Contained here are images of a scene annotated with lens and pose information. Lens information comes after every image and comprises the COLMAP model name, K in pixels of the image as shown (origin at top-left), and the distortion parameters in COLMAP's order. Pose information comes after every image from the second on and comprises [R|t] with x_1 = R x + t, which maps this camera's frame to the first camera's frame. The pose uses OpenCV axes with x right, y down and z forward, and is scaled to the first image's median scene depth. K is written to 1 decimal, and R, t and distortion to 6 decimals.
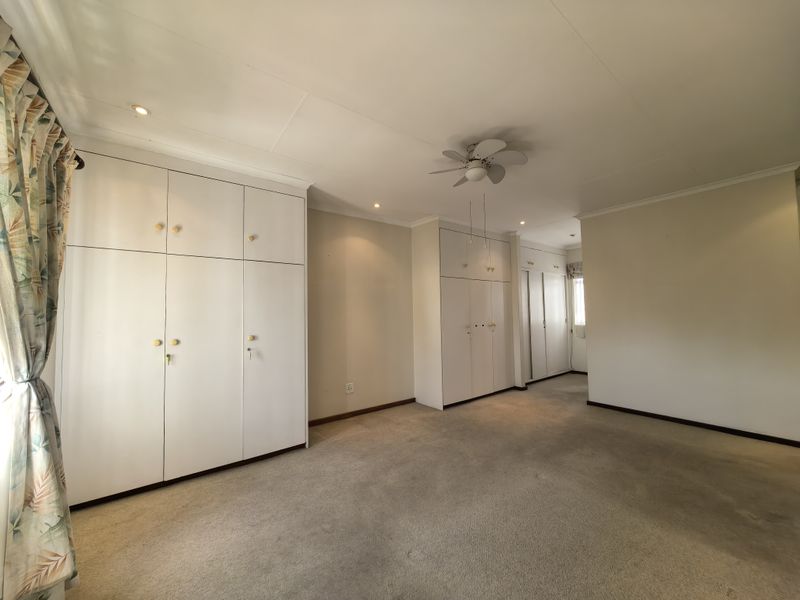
lens RADIAL K [[313.4, 0, 398.4], [0, 313.4, 298.5], [0, 0, 1]] dist [-0.002382, -0.000566]
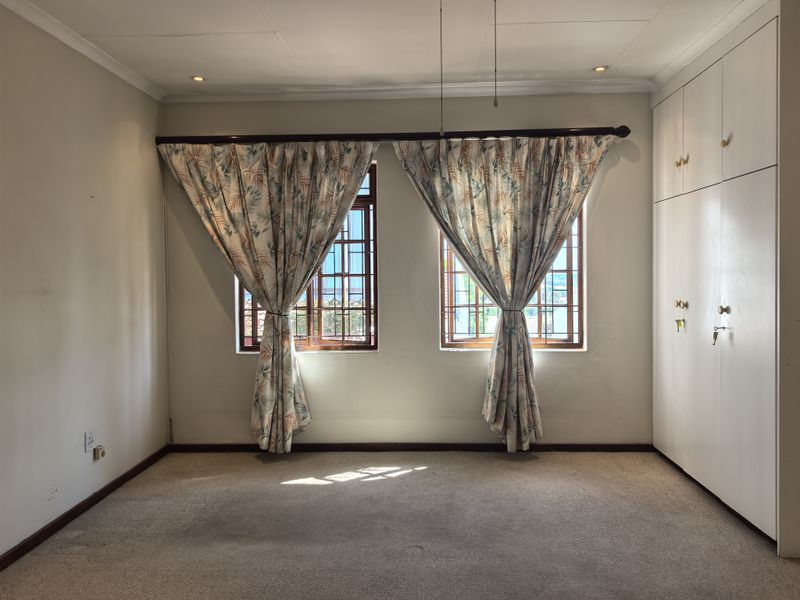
lens RADIAL K [[631.2, 0, 399.6], [0, 631.2, 299.8], [0, 0, 1]] dist [0.002615, 0.000611]
pose [[-0.634285, 0.065513, -0.770319, 1.091773], [0.067325, 0.997298, 0.029381, 0.029779], [0.770163, -0.033226, -0.636982, 1.624340]]
